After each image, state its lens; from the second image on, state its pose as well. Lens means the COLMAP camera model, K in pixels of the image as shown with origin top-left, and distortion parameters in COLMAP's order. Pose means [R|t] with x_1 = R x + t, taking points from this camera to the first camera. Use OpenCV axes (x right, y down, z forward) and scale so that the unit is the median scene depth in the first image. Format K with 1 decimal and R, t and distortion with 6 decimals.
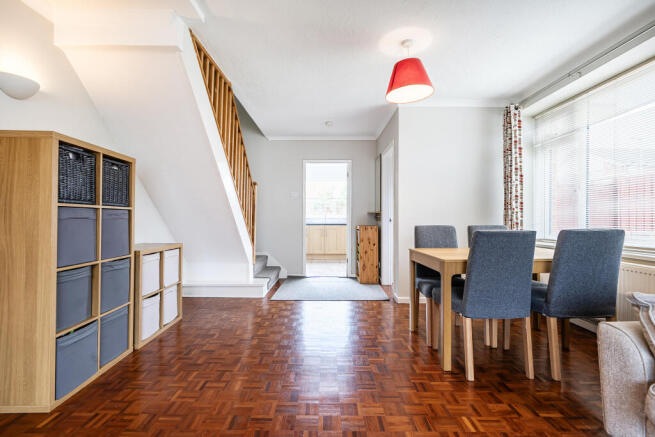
lens RADIAL K [[315.4, 0, 324.9], [0, 315.4, 216.9], [0, 0, 1]] dist [0.003507, -0.000630]
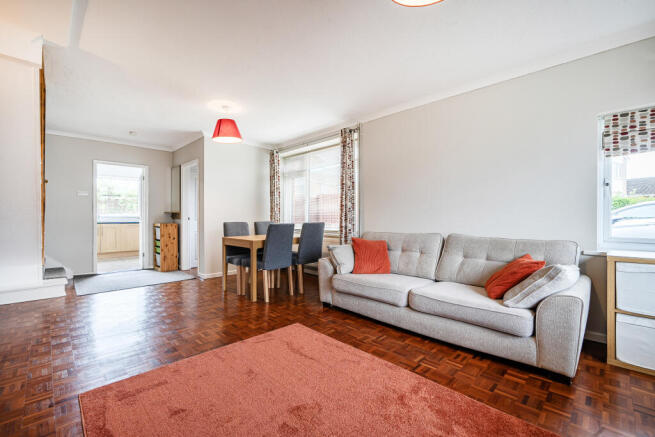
lens RADIAL K [[289.6, 0, 326.1], [0, 289.6, 218.6], [0, 0, 1]] dist [-0.000102, -0.000038]
pose [[0.705131, -0.005640, 0.709055, -0.308575], [-0.003707, 0.999925, 0.011640, -0.007360], [-0.709068, -0.010836, 0.705057, -0.284594]]
